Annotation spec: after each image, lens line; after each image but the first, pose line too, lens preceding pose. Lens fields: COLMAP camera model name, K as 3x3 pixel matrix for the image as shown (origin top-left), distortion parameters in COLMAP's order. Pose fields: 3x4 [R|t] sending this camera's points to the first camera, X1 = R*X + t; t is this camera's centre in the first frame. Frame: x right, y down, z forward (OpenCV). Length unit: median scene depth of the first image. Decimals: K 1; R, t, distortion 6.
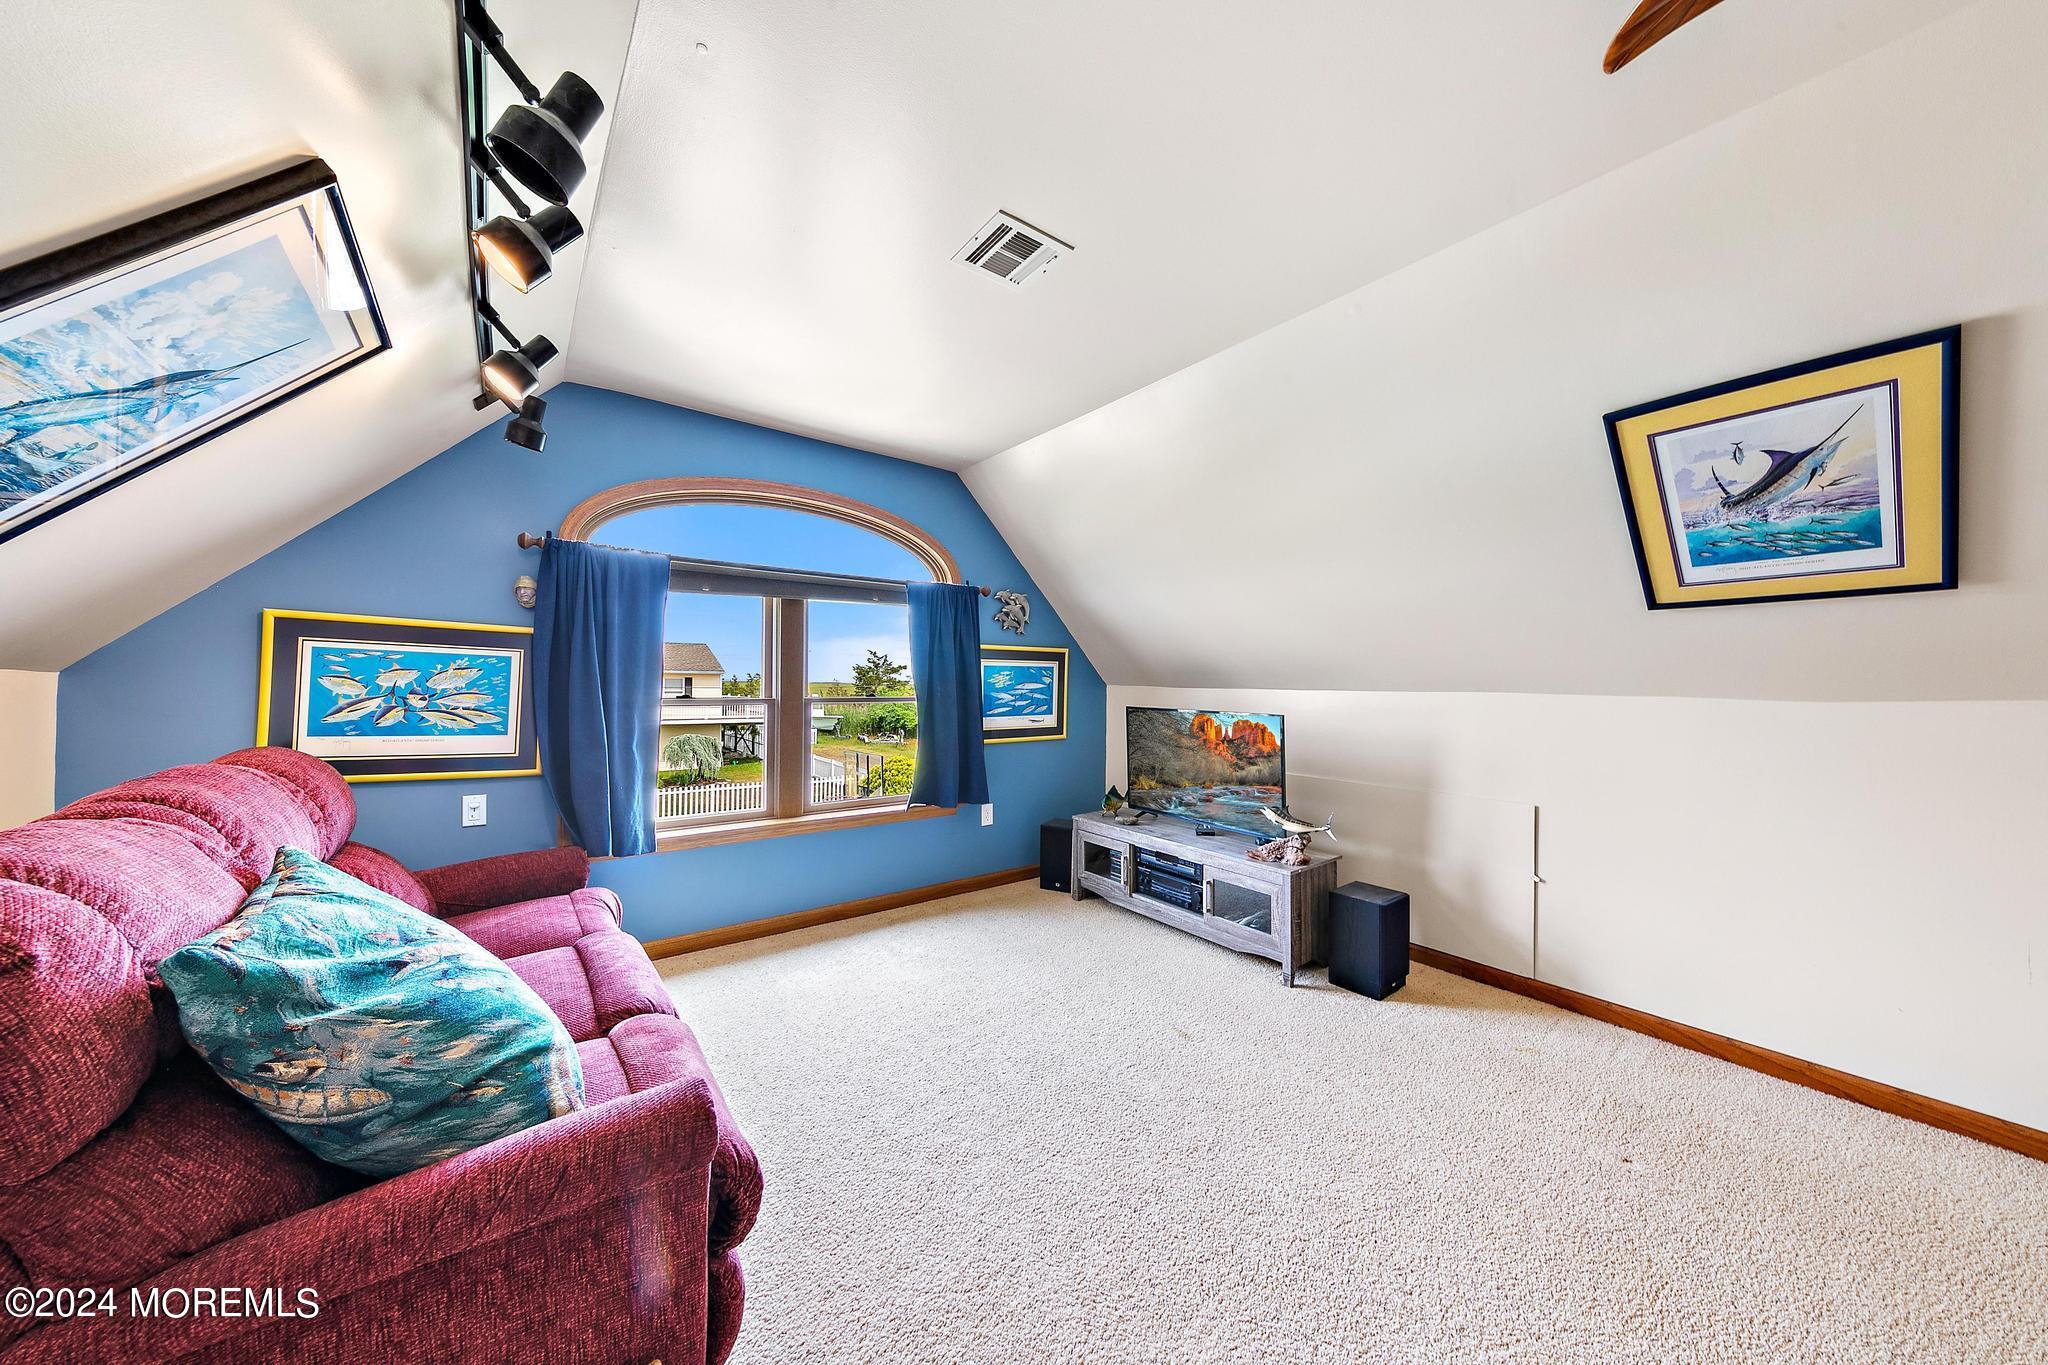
lens RADIAL K [[674.3, 0, 1017.1], [0, 674.3, 679.4], [0, 0, 1]] dist [0.007860, -0.000042]
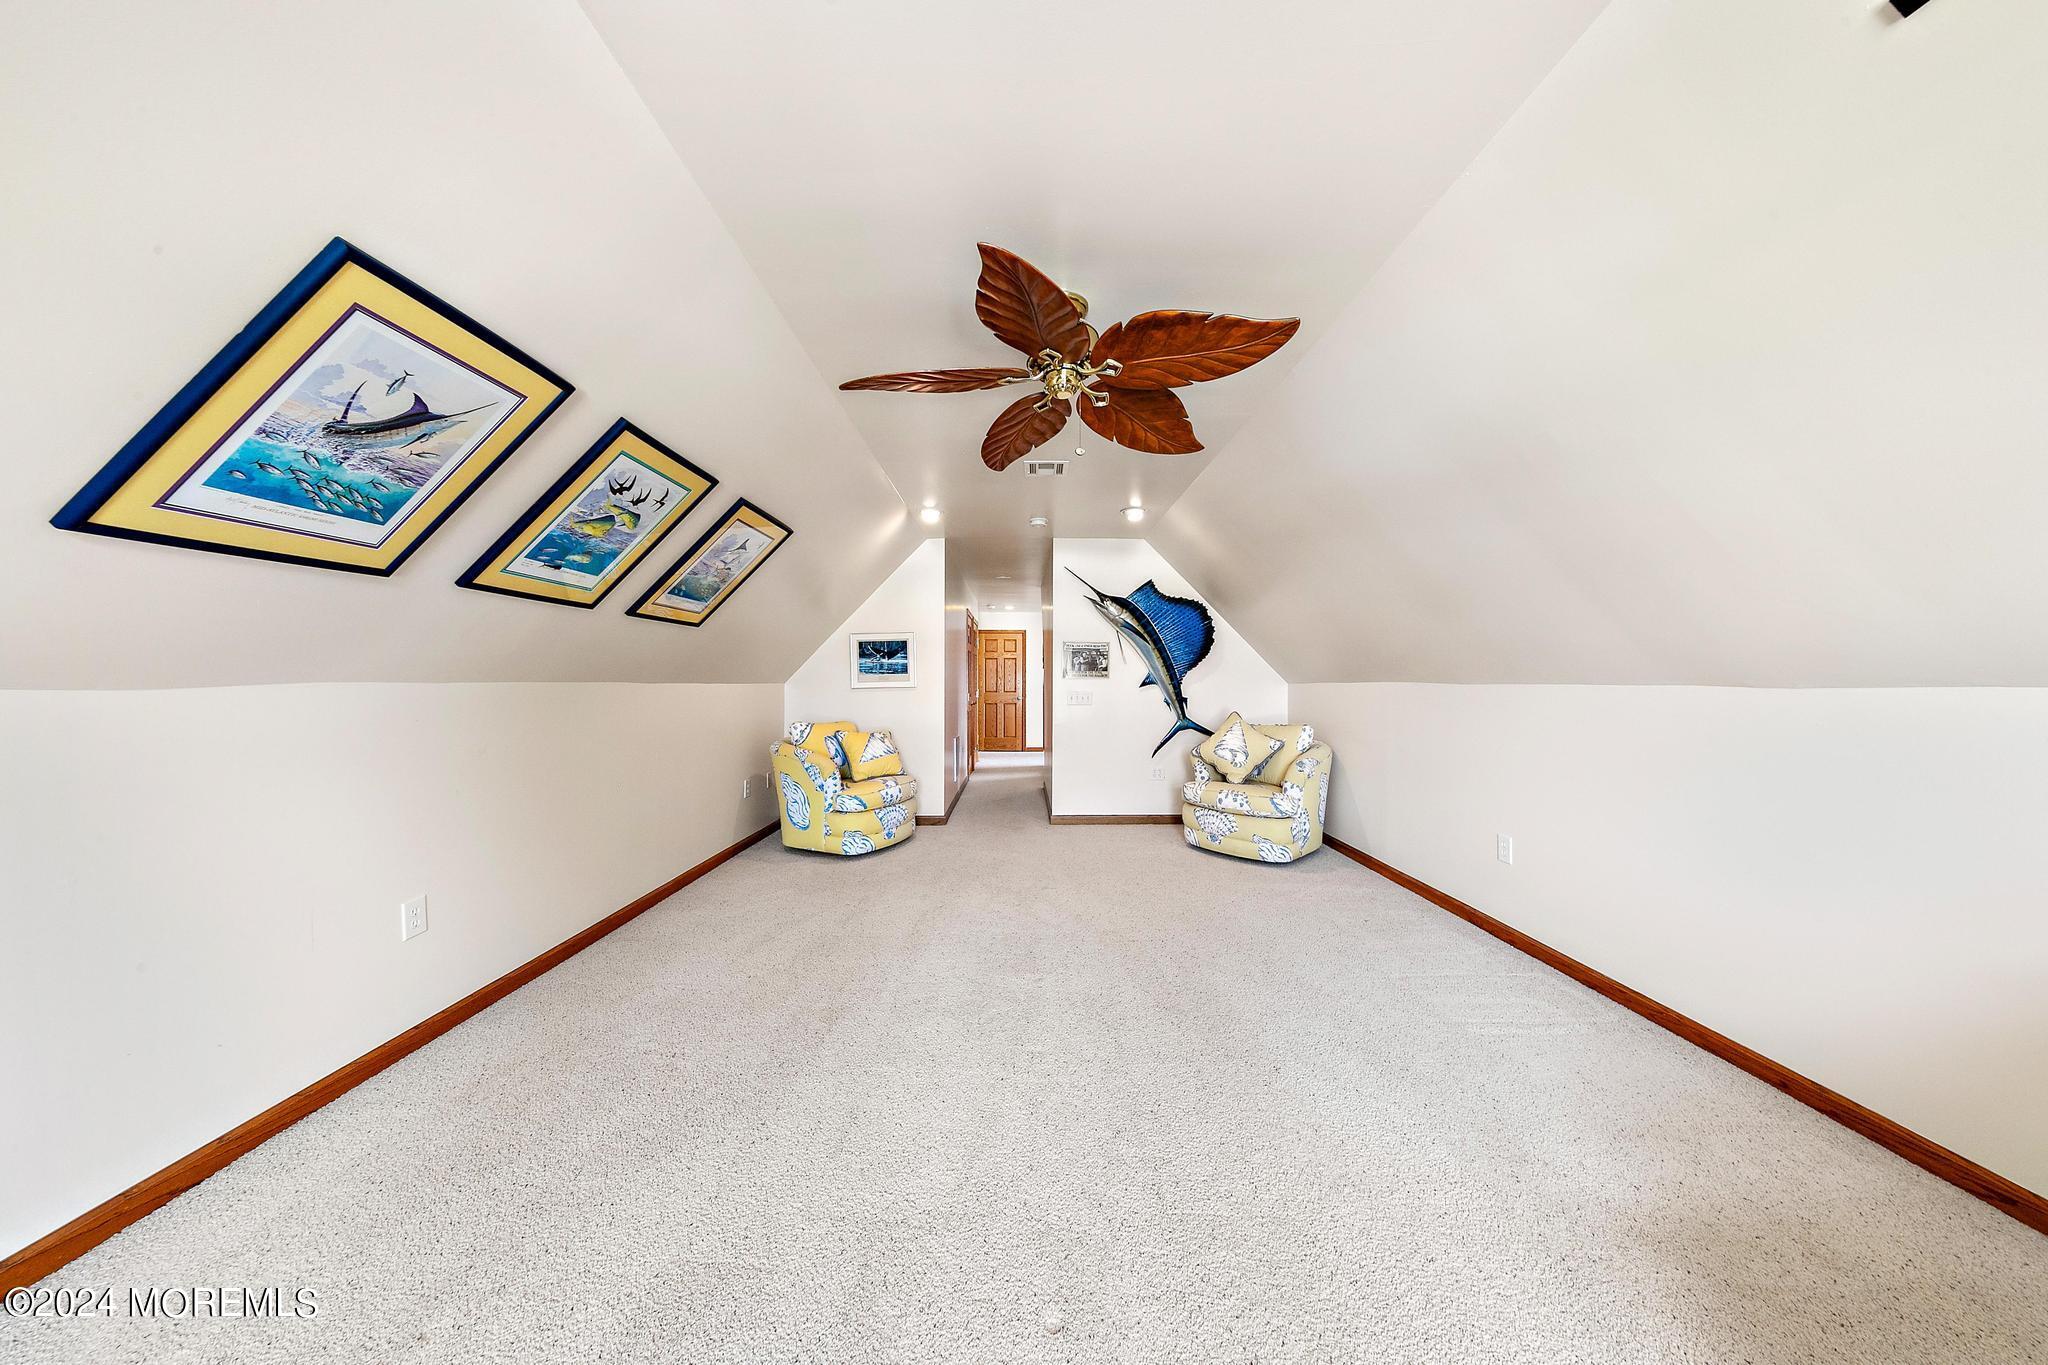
lens RADIAL K [[656.7, 0, 1026.7], [0, 656.7, 682.2], [0, 0, 1]] dist [0.009490, -0.000062]
pose [[-0.793858, -0.010891, 0.608006, -0.012821], [-0.011562, 0.999929, 0.002816, 0.008102], [-0.607993, -0.004795, -0.793928, 0.671413]]
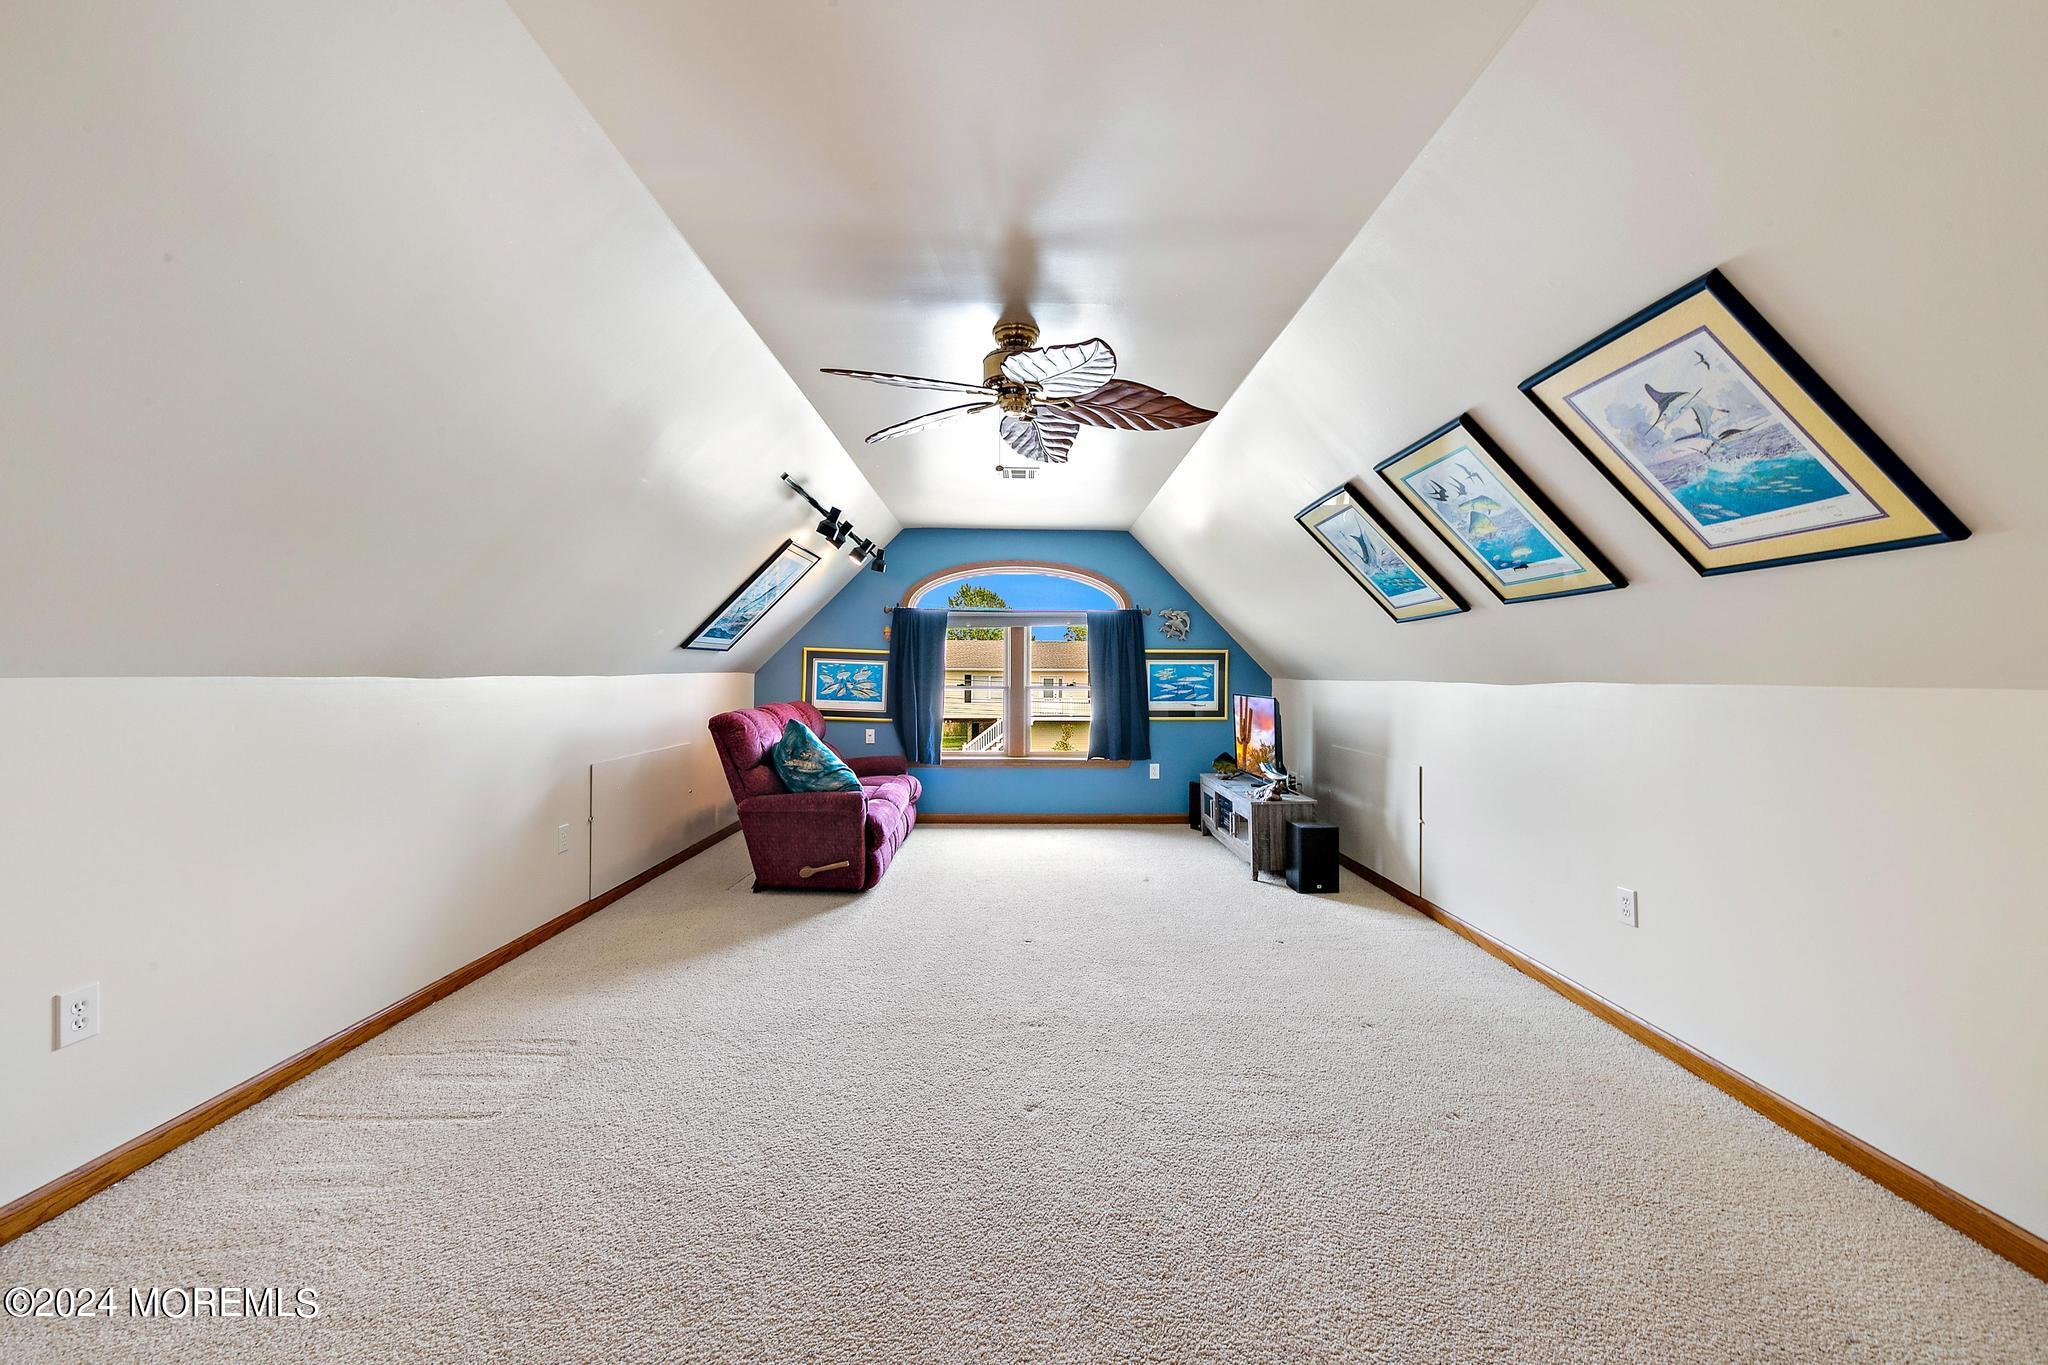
lens RADIAL K [[822.0, 0, 1028.6], [0, 822.0, 677.7], [0, 0, 1]] dist [0.000521, 0.000002]
pose [[0.797881, -0.005780, -0.602787, 1.145999], [0.004898, 0.999983, -0.003105, 0.016592], [0.602795, -0.000475, 0.797896, -0.760661]]
